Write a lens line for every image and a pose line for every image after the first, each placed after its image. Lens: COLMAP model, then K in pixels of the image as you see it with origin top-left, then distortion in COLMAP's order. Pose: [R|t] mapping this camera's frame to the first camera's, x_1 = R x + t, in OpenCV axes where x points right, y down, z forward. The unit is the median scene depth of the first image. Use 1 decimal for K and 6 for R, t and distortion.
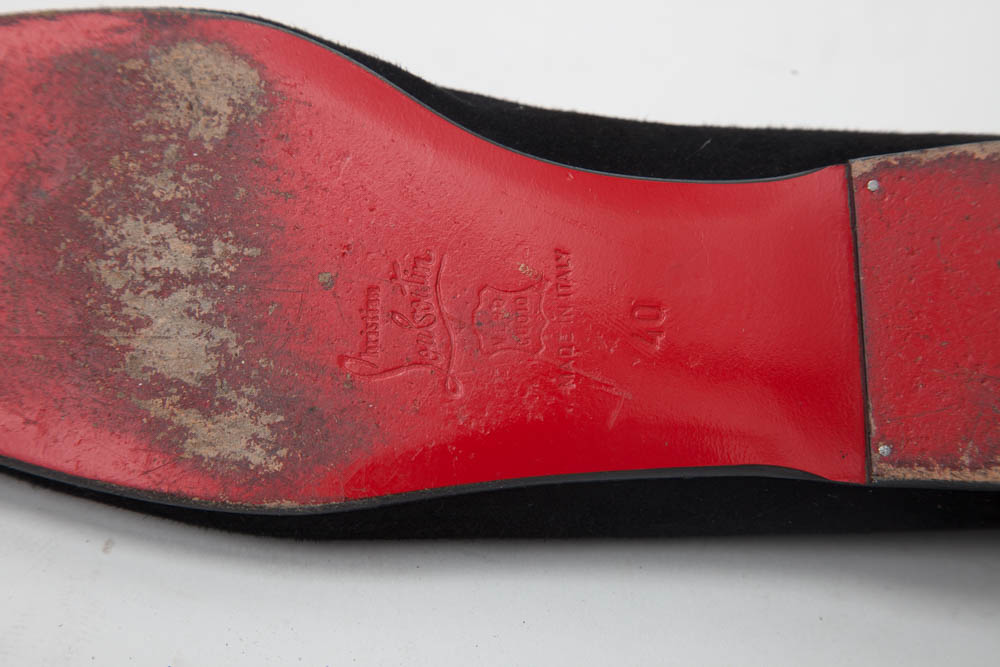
lens RADIAL K [[2305.3, 0, 503.8], [0, 2305.3, 336.3], [0, 0, 1]] dist [0.181018, 0.000000]
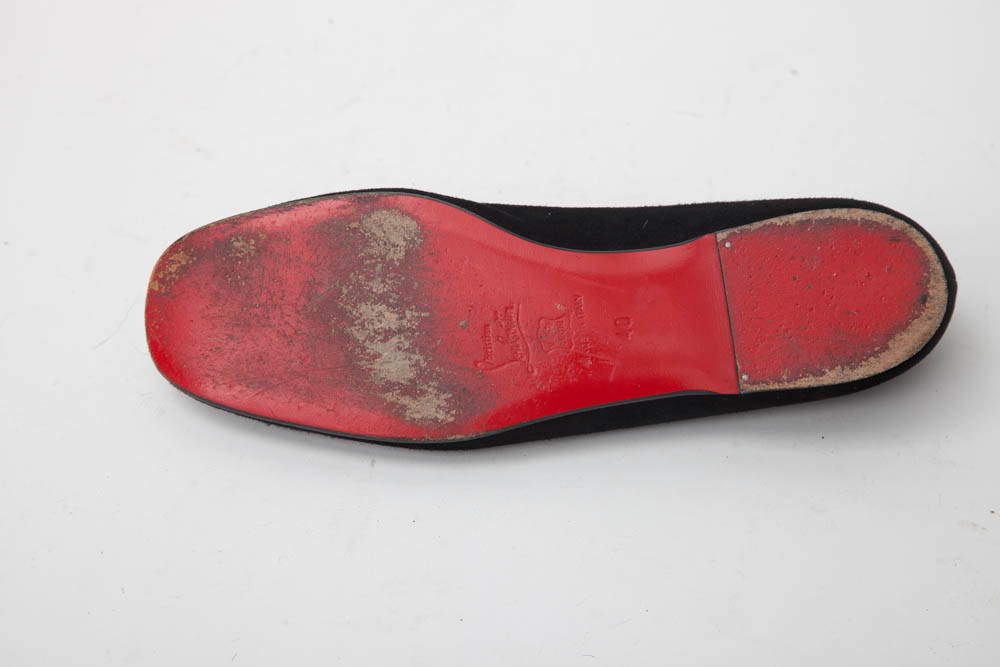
lens RADIAL K [[2305.3, 0, 498.1], [0, 2305.3, 331.7], [0, 0, 1]] dist [0.181018, 0.000000]
pose [[0.992311, -0.115776, -0.043765, 0.041030], [0.120388, 0.984945, 0.124058, -0.265176], [0.028743, -0.128373, 0.991309, -1.004443]]
